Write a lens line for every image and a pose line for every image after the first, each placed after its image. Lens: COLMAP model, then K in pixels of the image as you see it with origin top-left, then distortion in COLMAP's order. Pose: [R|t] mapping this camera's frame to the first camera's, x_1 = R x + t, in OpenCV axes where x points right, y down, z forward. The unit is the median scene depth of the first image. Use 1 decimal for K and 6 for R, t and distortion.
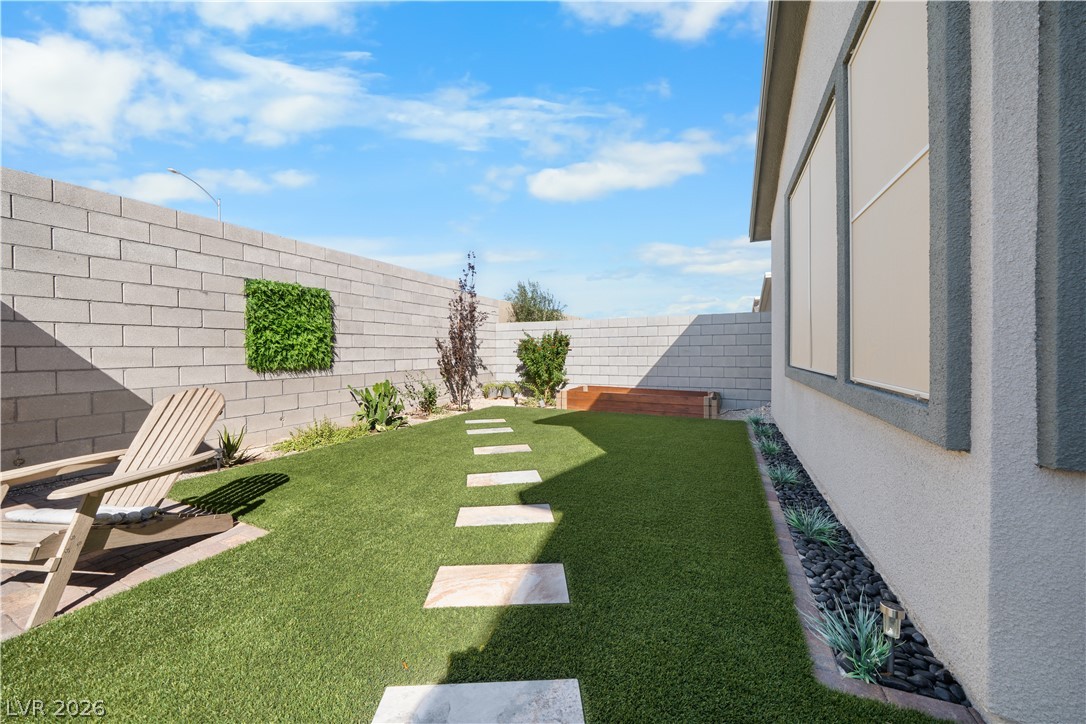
lens RADIAL K [[371.5, 0, 543.0], [0, 371.5, 362.0], [0, 0, 1]] dist [-0.001369, 0.000089]
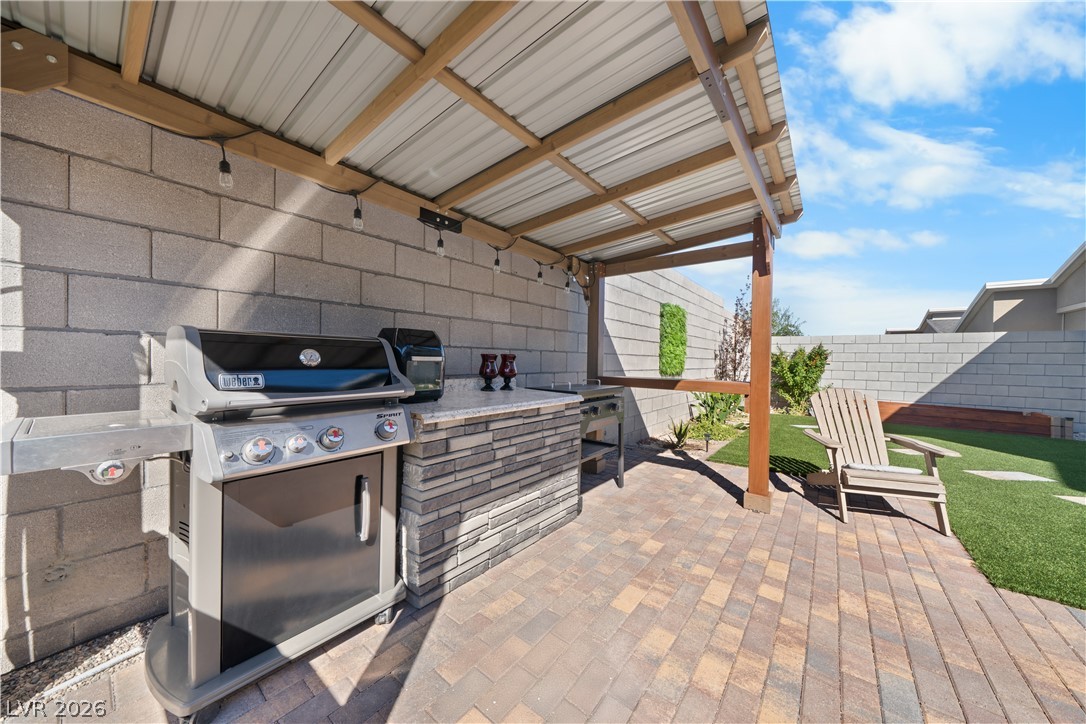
lens RADIAL K [[371.5, 0, 543.0], [0, 371.5, 362.0], [0, 0, 1]] dist [-0.001369, 0.000089]
pose [[0.999655, 0.026150, 0.002419, -1.858993], [-0.026204, 0.999315, 0.026114, -0.108118], [-0.001735, -0.026168, 0.999656, -0.162985]]
